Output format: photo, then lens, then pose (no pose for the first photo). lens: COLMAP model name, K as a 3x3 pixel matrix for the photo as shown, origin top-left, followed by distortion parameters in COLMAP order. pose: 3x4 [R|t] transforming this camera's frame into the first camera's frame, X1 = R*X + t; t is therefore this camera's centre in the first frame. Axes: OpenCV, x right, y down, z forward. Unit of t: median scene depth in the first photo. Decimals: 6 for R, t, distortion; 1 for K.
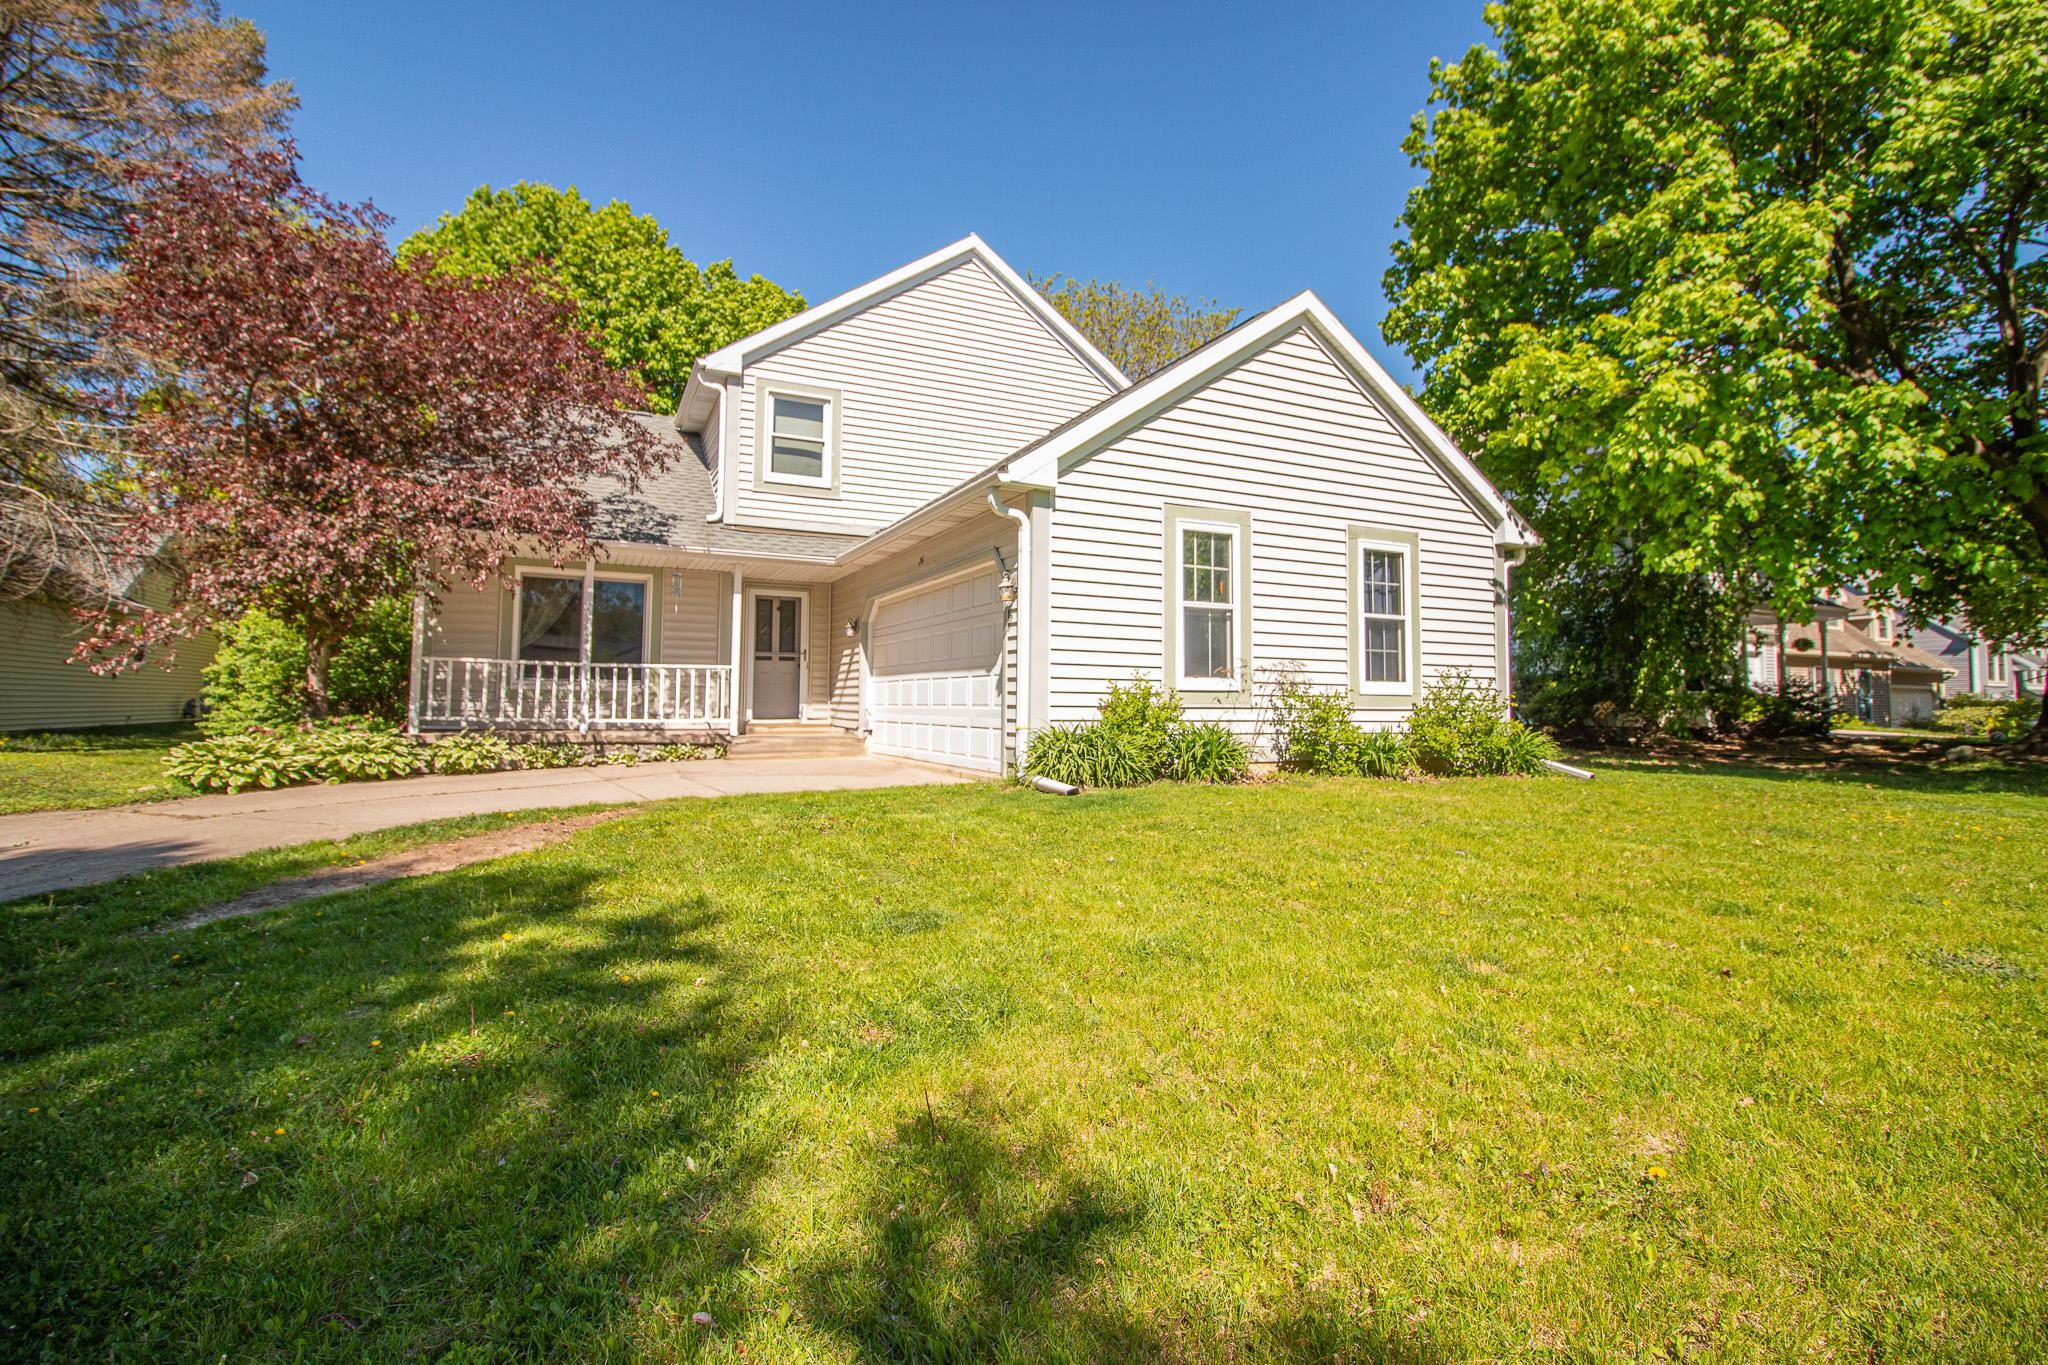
lens RADIAL K [[938.3, 0, 1026.8], [0, 938.3, 677.5], [0, 0, 1]] dist [0.002345, -0.000554]
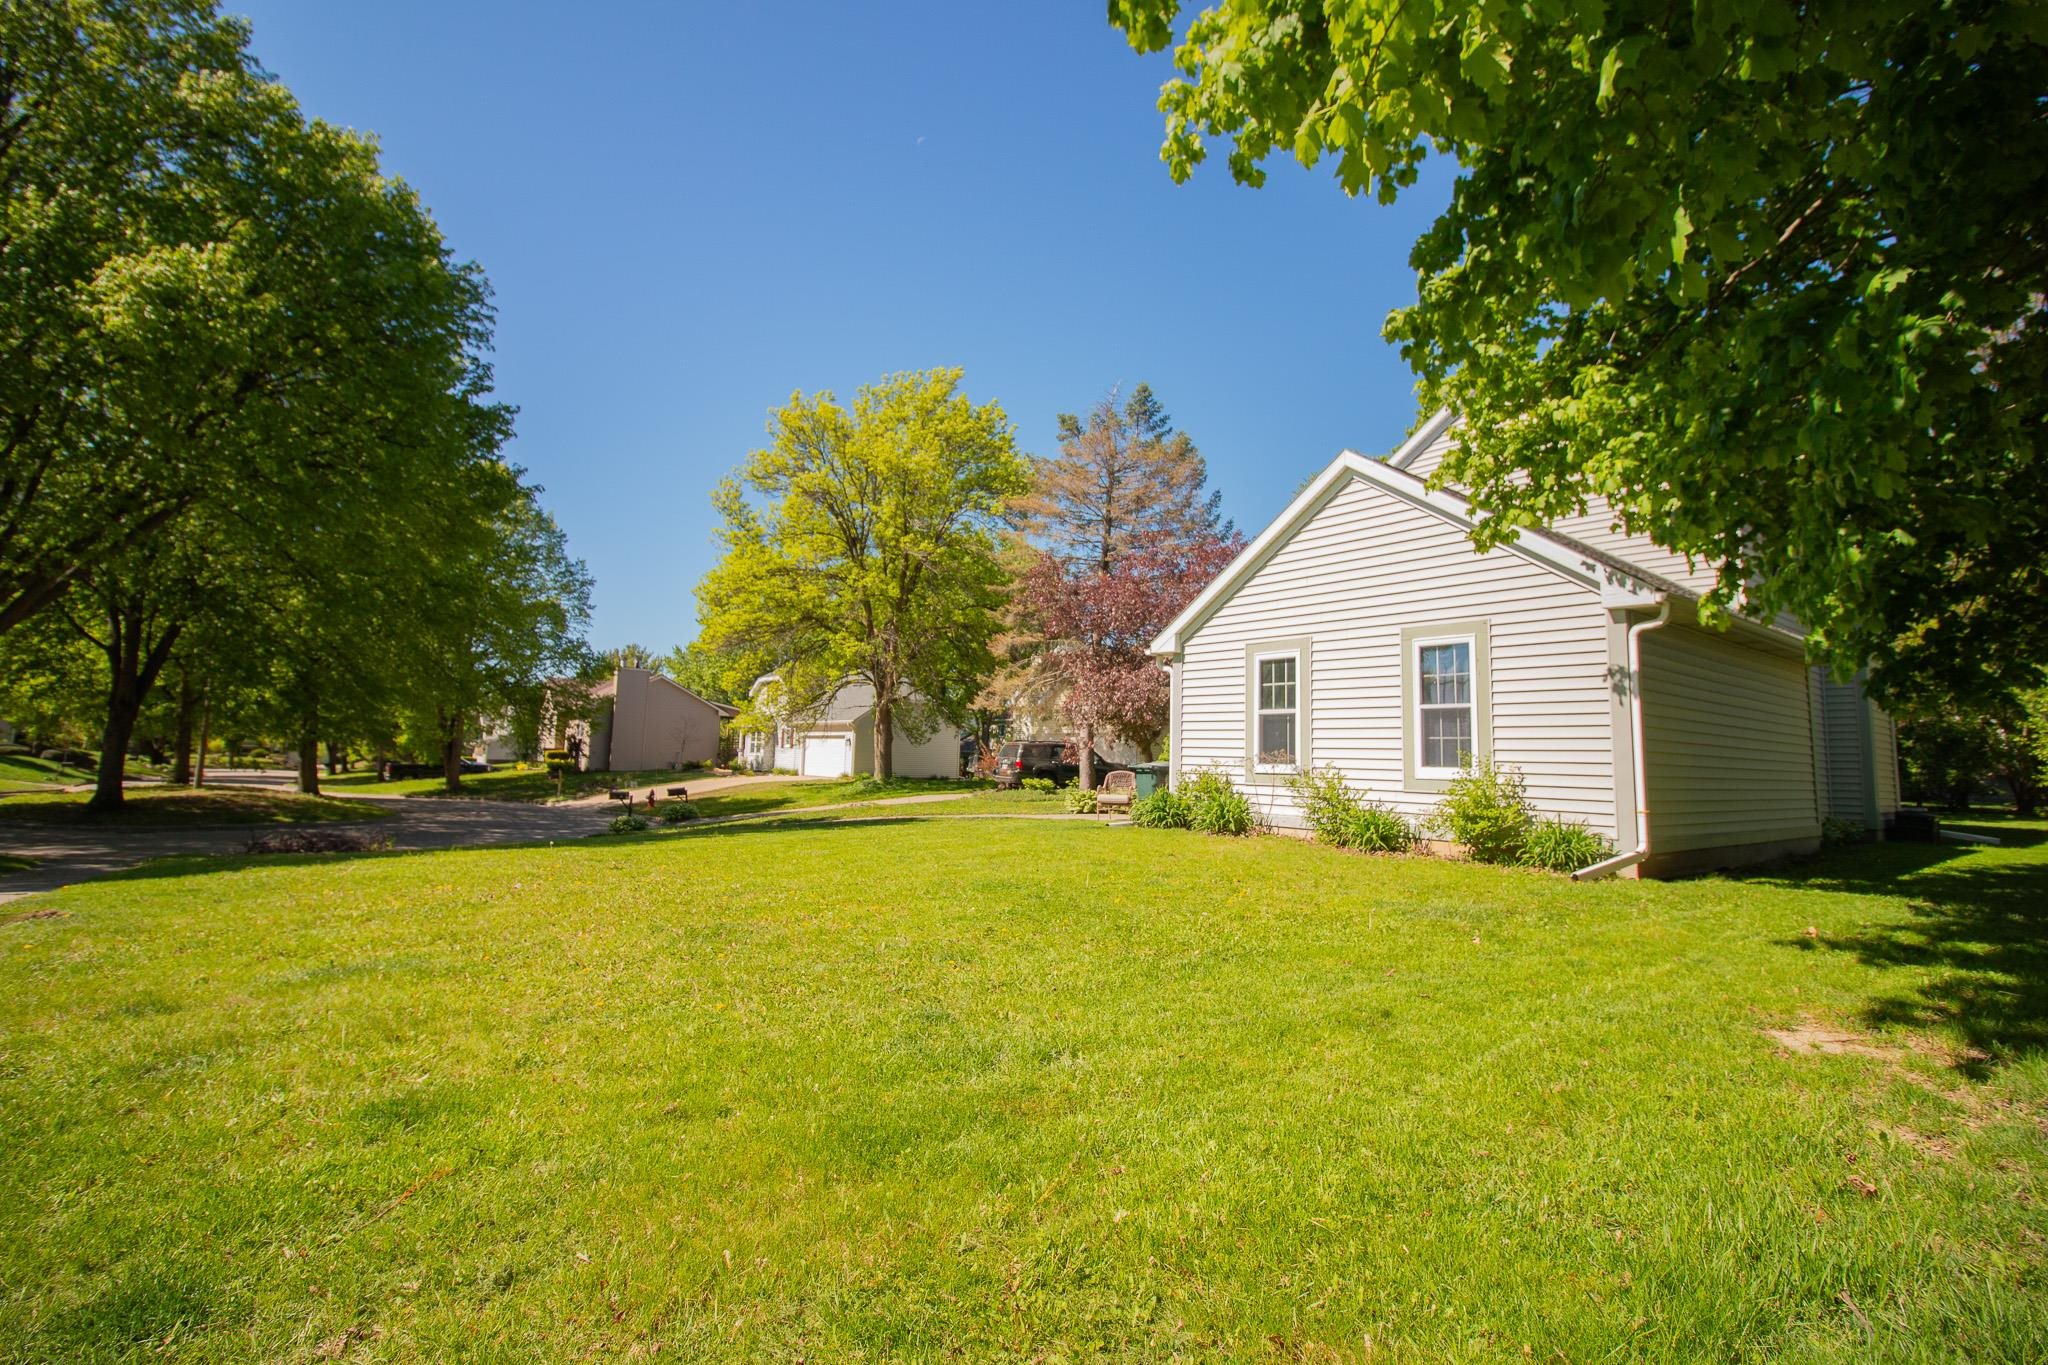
lens RADIAL K [[938.3, 0, 1024.0], [0, 938.3, 676.2], [0, 0, 1]] dist [0.002345, -0.000554]
pose [[0.244460, -0.093766, -0.965115, 1.292559], [0.002499, 0.995371, -0.096073, 0.002910], [0.969656, 0.021074, 0.243562, 0.268003]]
